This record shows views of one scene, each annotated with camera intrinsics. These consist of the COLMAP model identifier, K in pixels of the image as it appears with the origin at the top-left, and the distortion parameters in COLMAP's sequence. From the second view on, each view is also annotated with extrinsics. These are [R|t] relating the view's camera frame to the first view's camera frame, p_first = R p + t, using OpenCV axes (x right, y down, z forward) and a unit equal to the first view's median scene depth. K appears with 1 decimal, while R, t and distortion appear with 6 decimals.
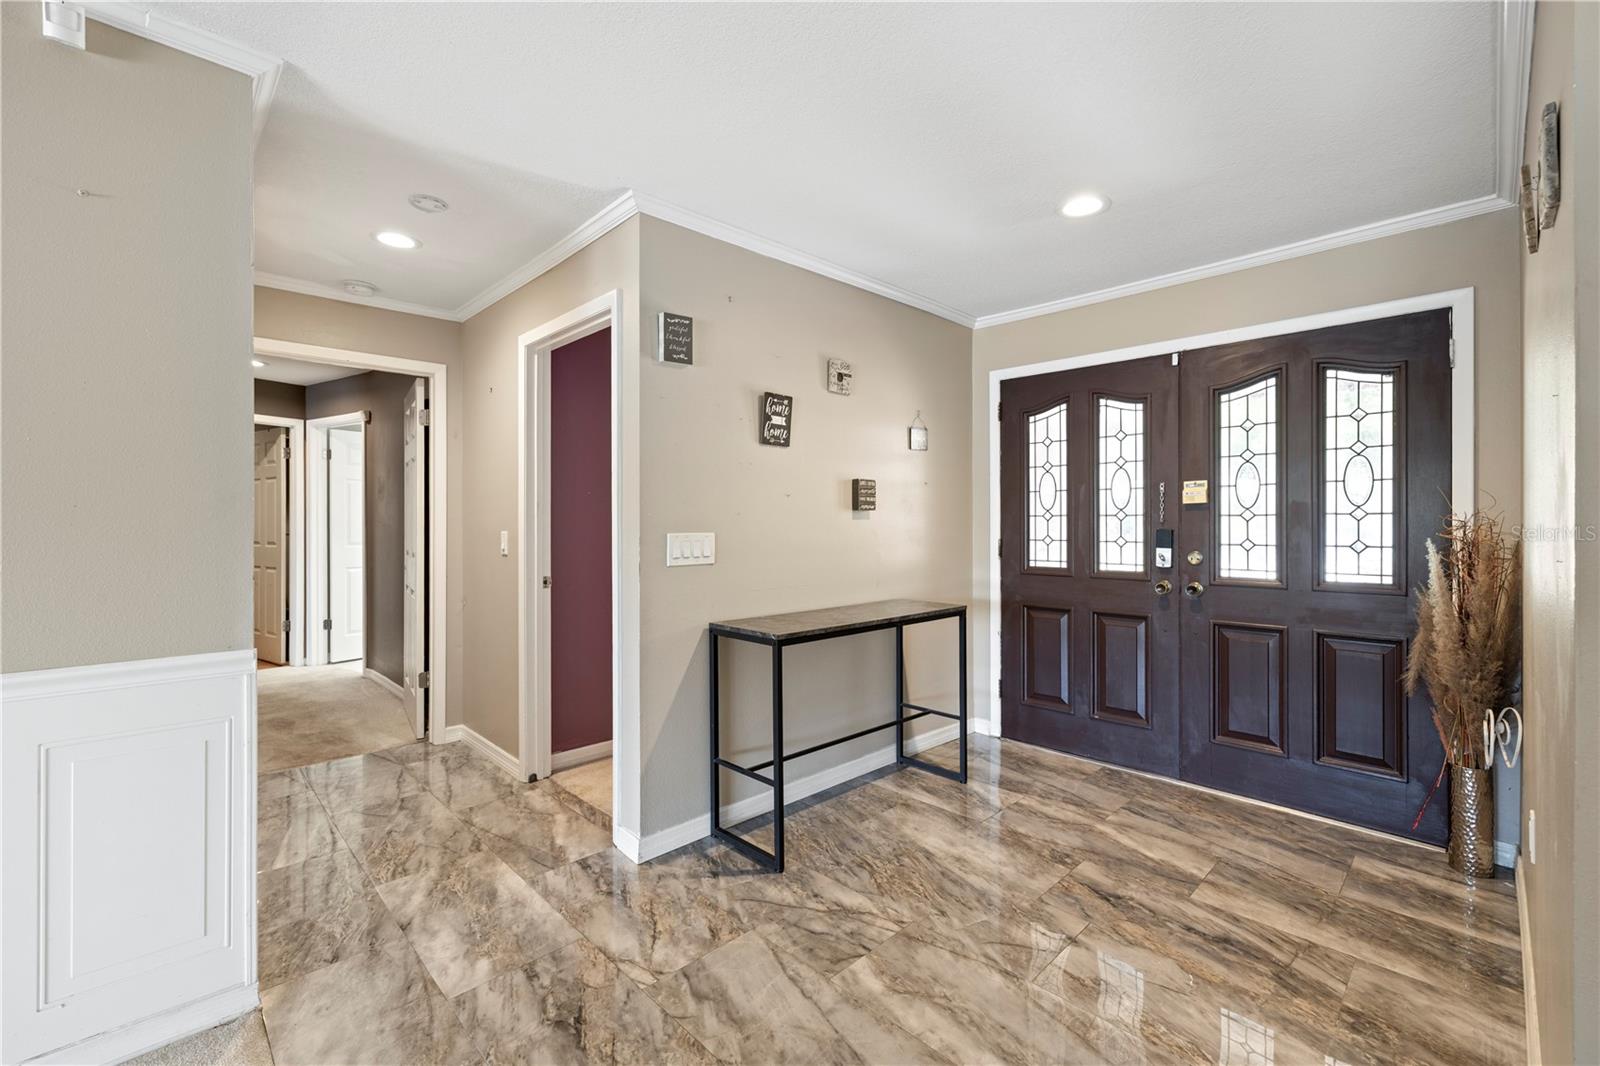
lens RADIAL K [[675.9, 0, 798.2], [0, 675.9, 525.7], [0, 0, 1]] dist [0.002659, 0.001483]
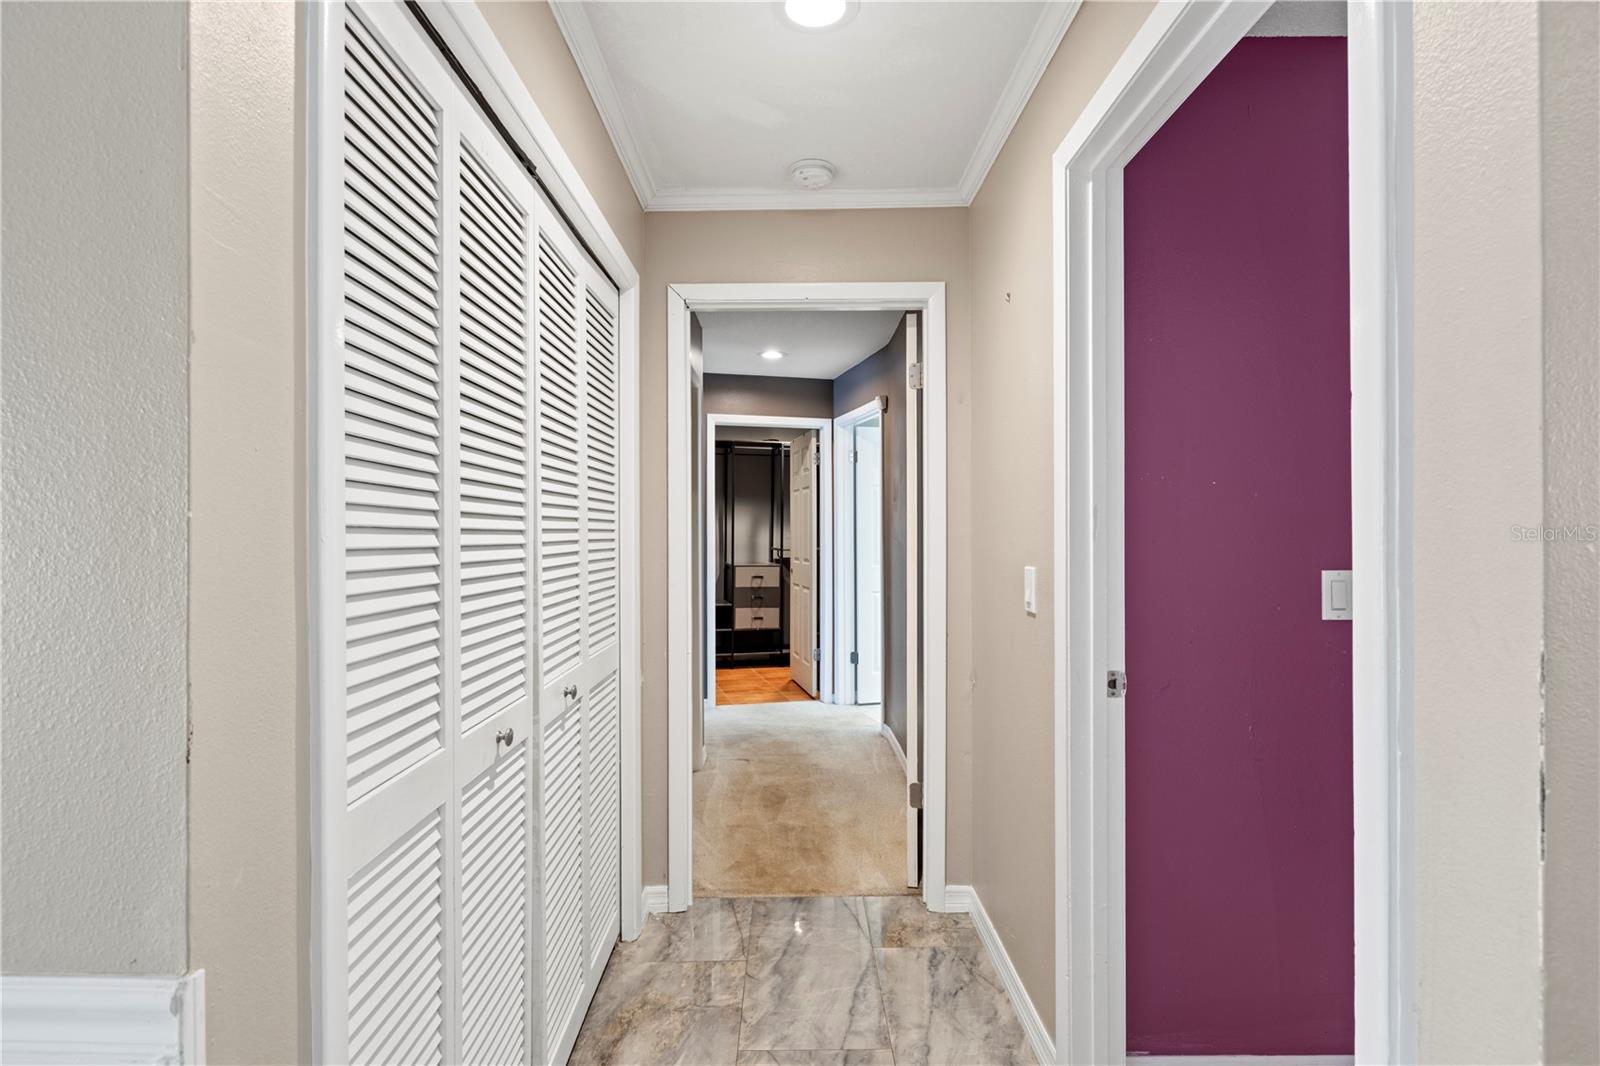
lens RADIAL K [[745.4, 0, 793.3], [0, 745.4, 528.3], [0, 0, 1]] dist [-0.009187, 0.001756]
pose [[0.718675, -0.004173, -0.695334, -0.156126], [-0.001661, 0.999969, -0.007718, -0.013371], [0.695344, 0.006702, 0.718646, 0.425816]]
